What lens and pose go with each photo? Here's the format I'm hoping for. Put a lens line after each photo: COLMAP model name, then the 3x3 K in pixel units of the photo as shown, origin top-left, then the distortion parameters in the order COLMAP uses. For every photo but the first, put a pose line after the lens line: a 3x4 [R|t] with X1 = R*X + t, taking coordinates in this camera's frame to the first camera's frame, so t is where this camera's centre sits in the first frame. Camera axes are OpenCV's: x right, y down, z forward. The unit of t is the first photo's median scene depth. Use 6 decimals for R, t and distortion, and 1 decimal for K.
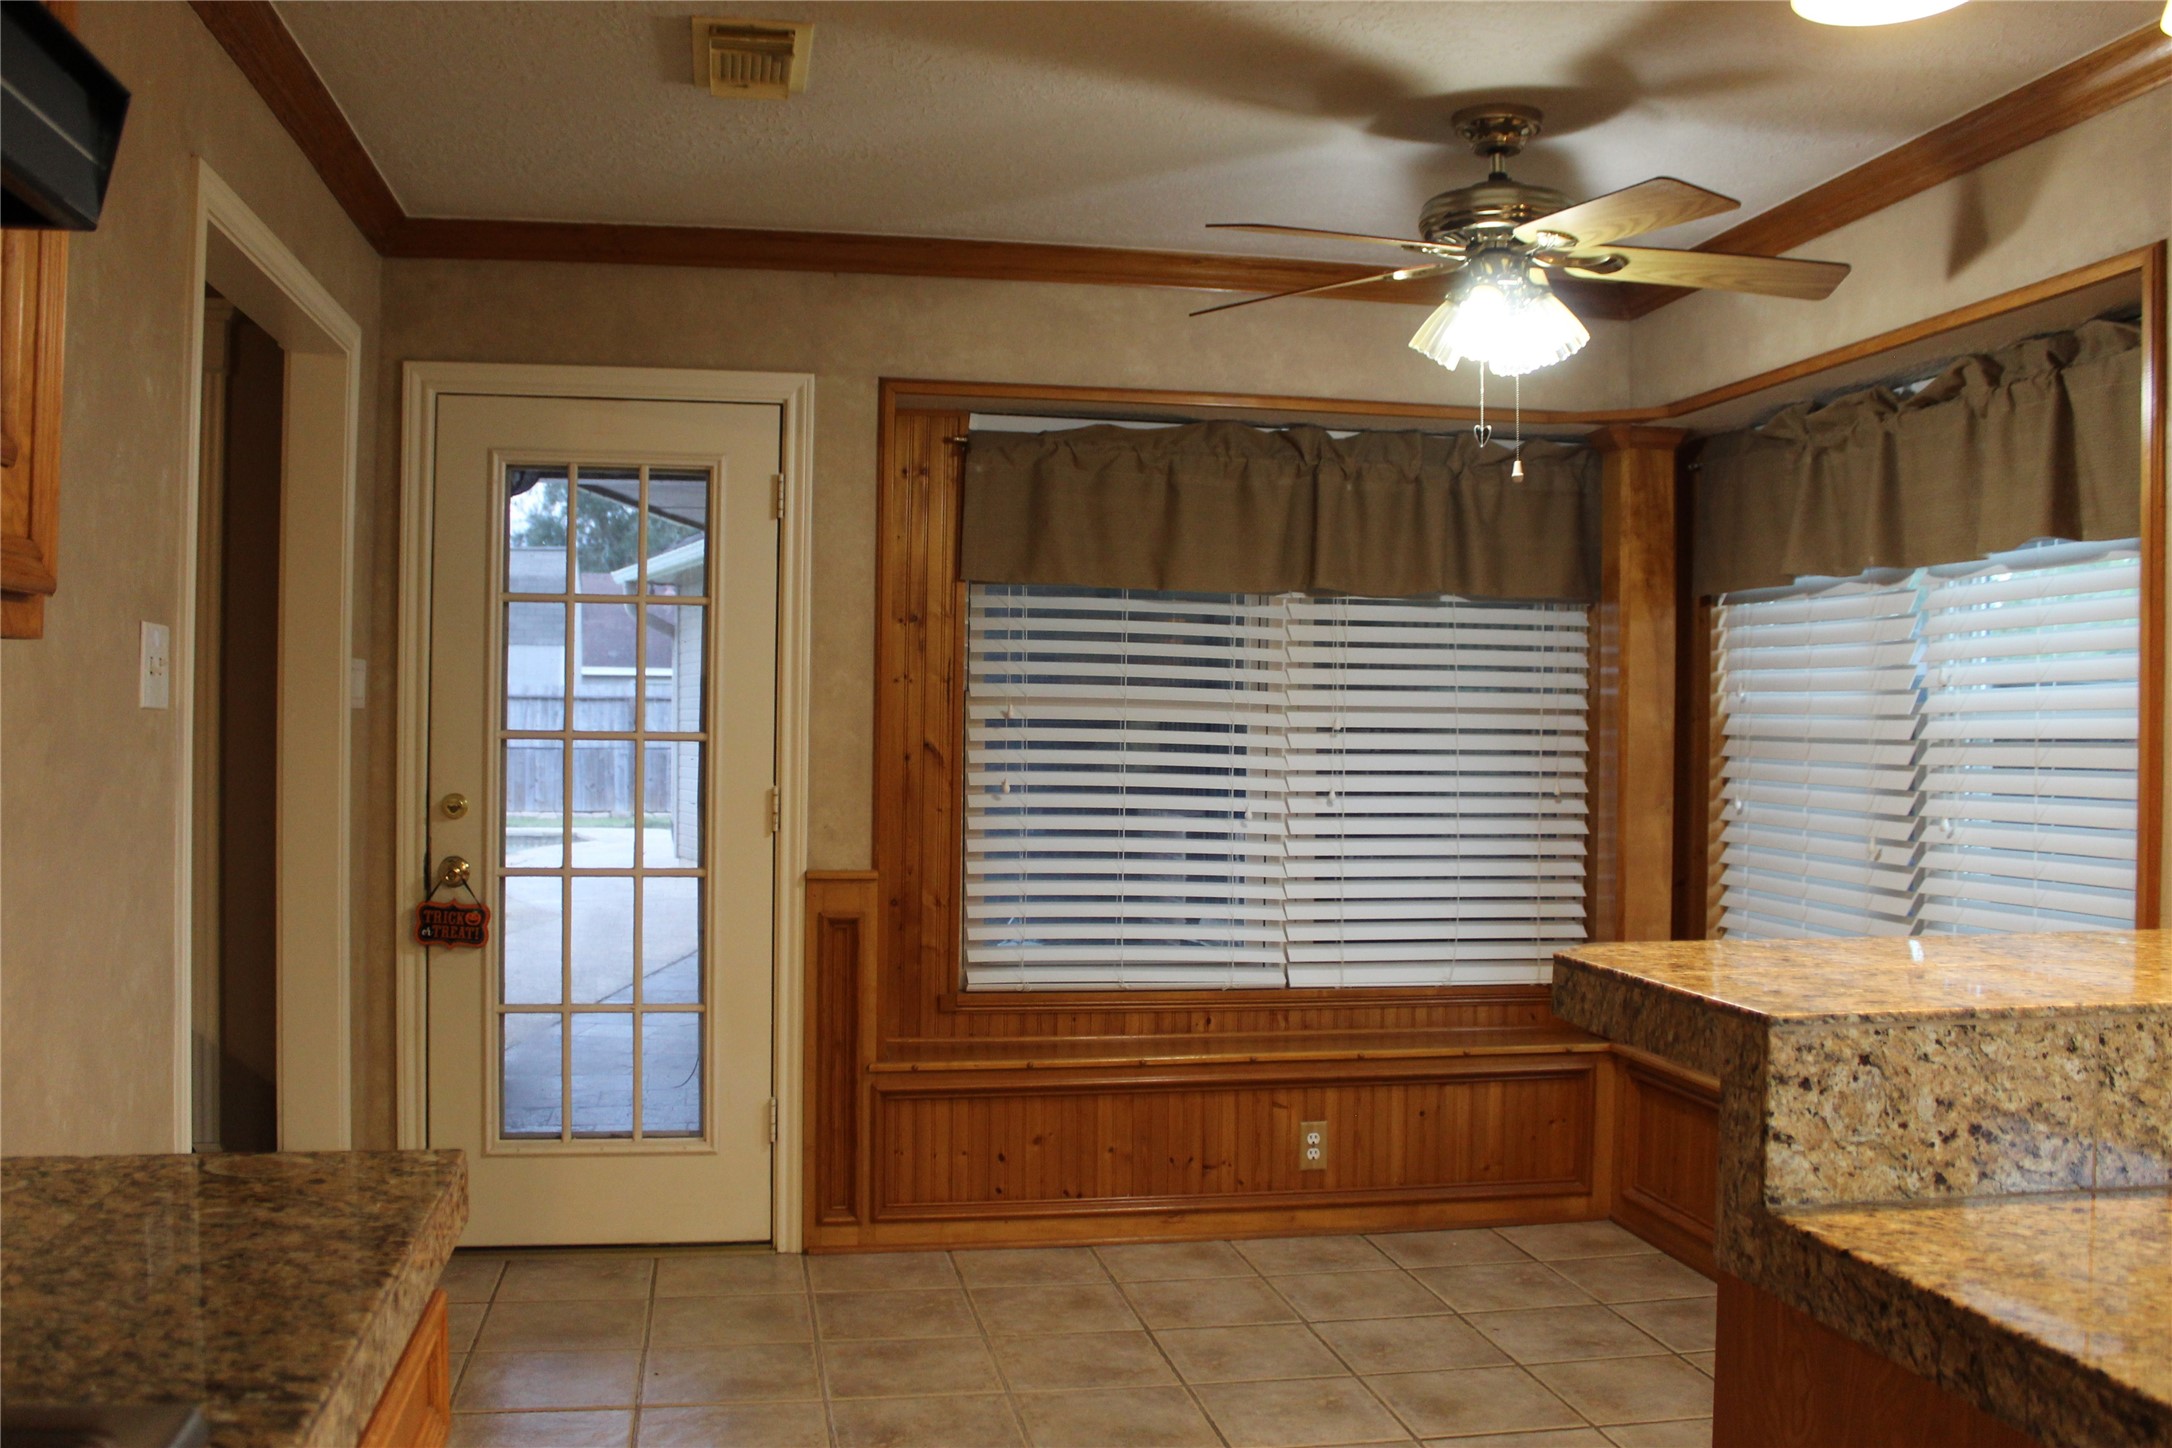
lens RADIAL K [[1877.7, 0, 1050.4], [0, 1877.7, 725.6], [0, 0, 1]] dist [-0.162551, 0.135255]
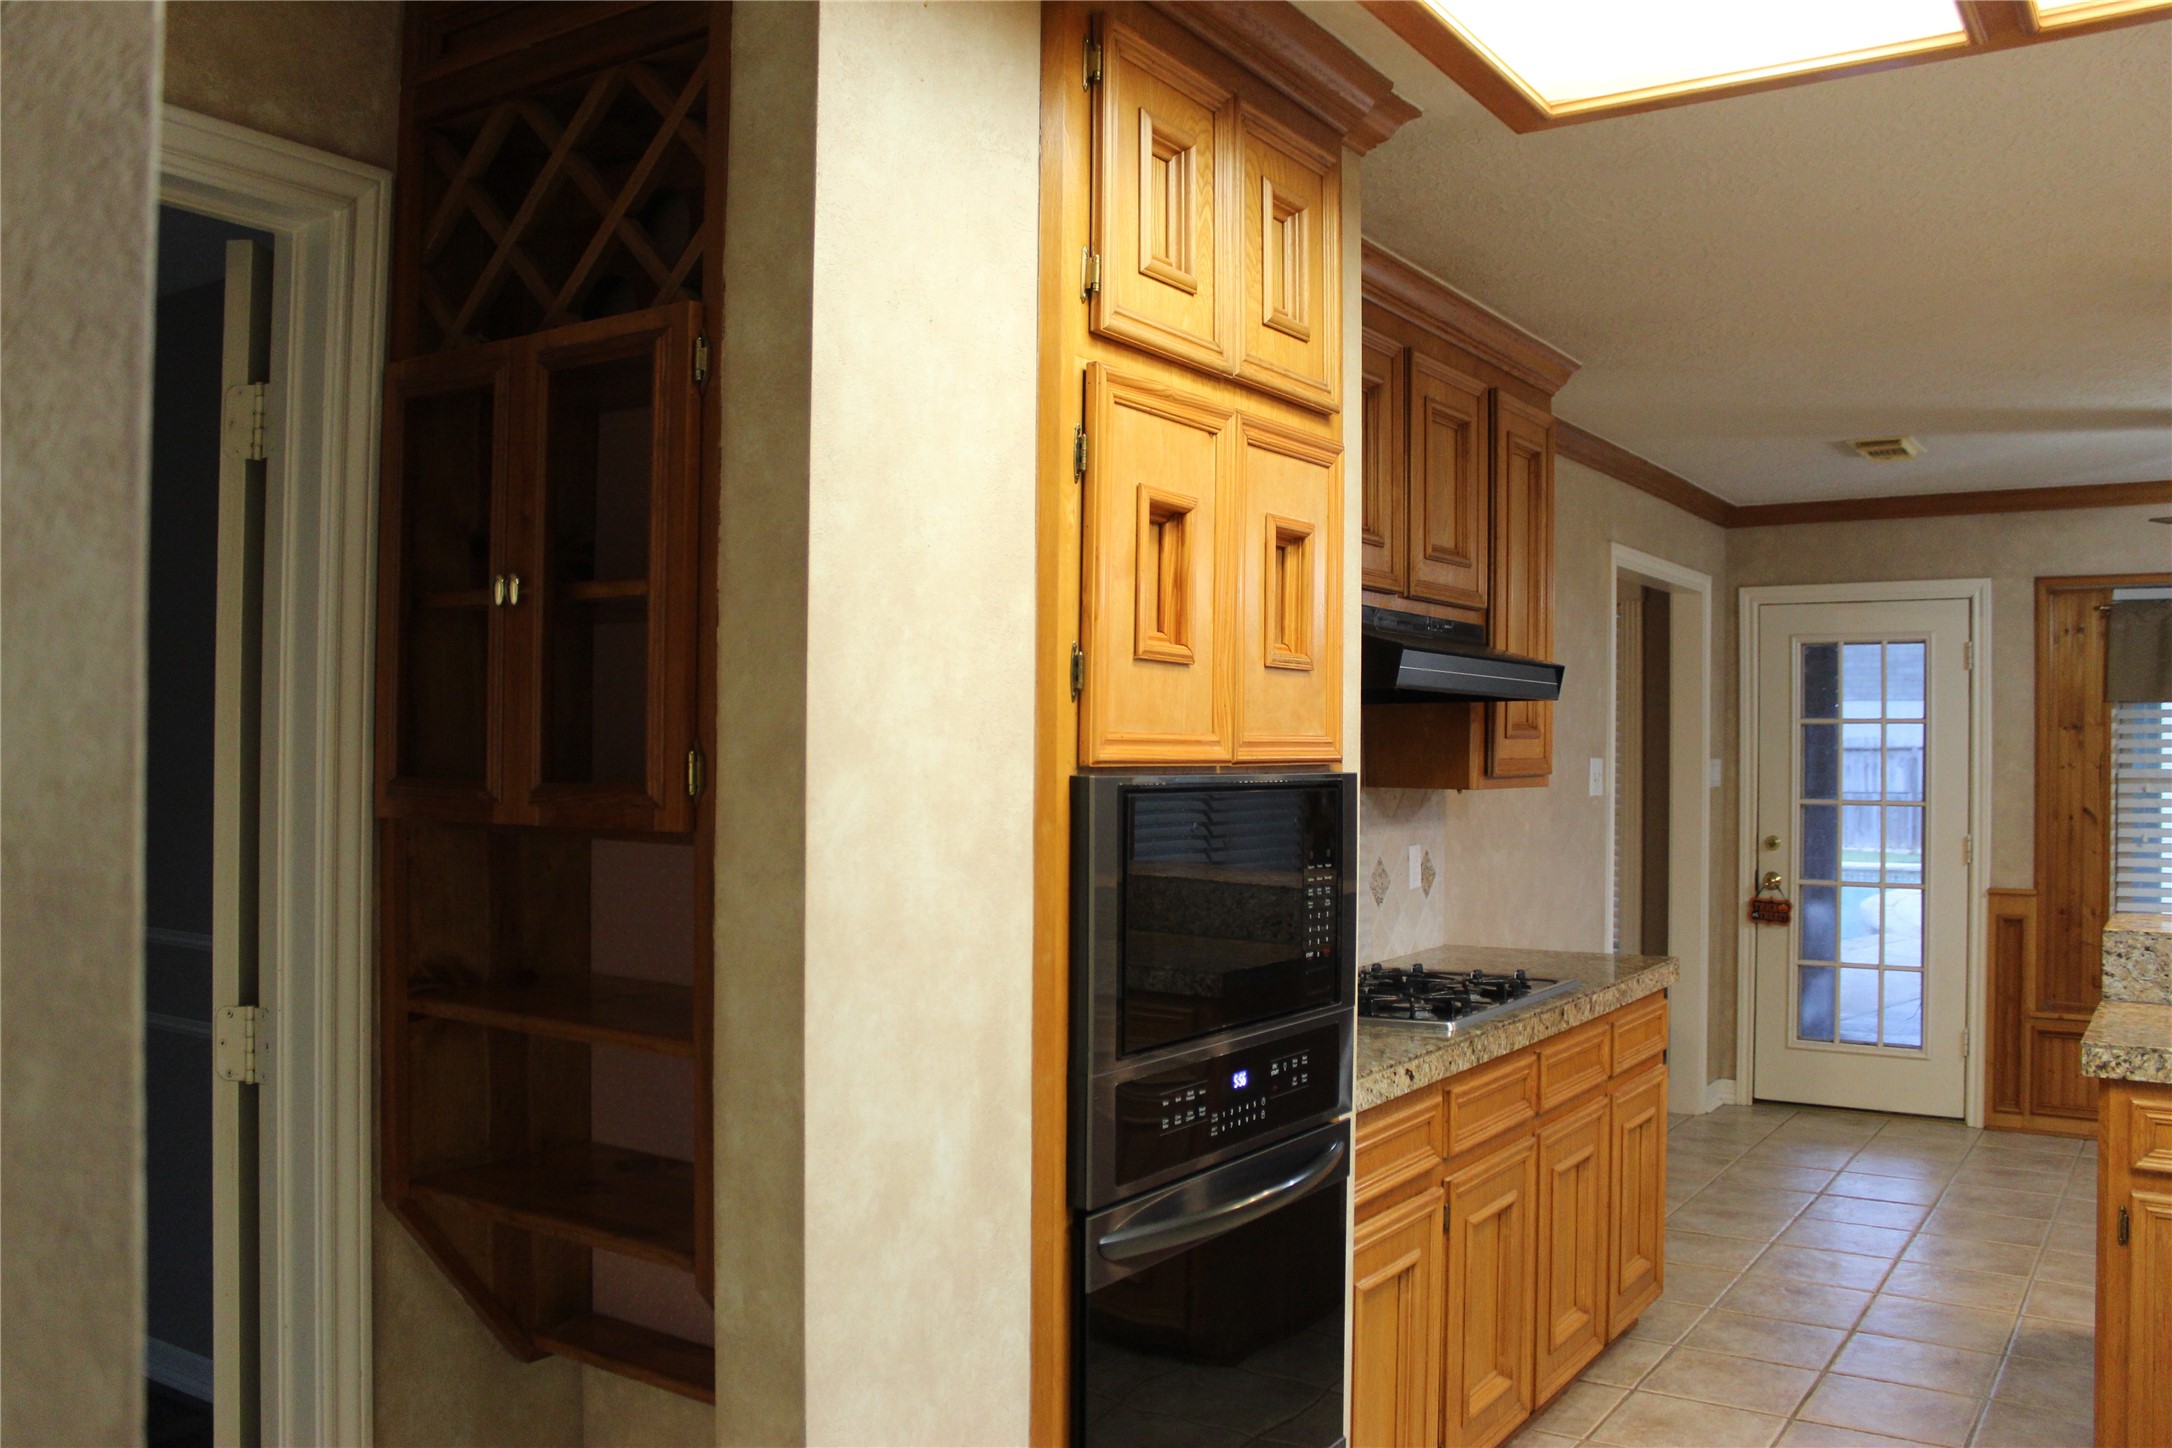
lens RADIAL K [[1877.7, 0, 1050.4], [0, 1877.7, 725.6], [0, 0, 1]] dist [-0.162551, 0.135255]
pose [[0.715440, -0.014186, -0.698530, 0.382099], [0.000619, 0.999806, -0.019671, -0.031688], [0.698674, 0.013641, 0.715310, -0.678502]]
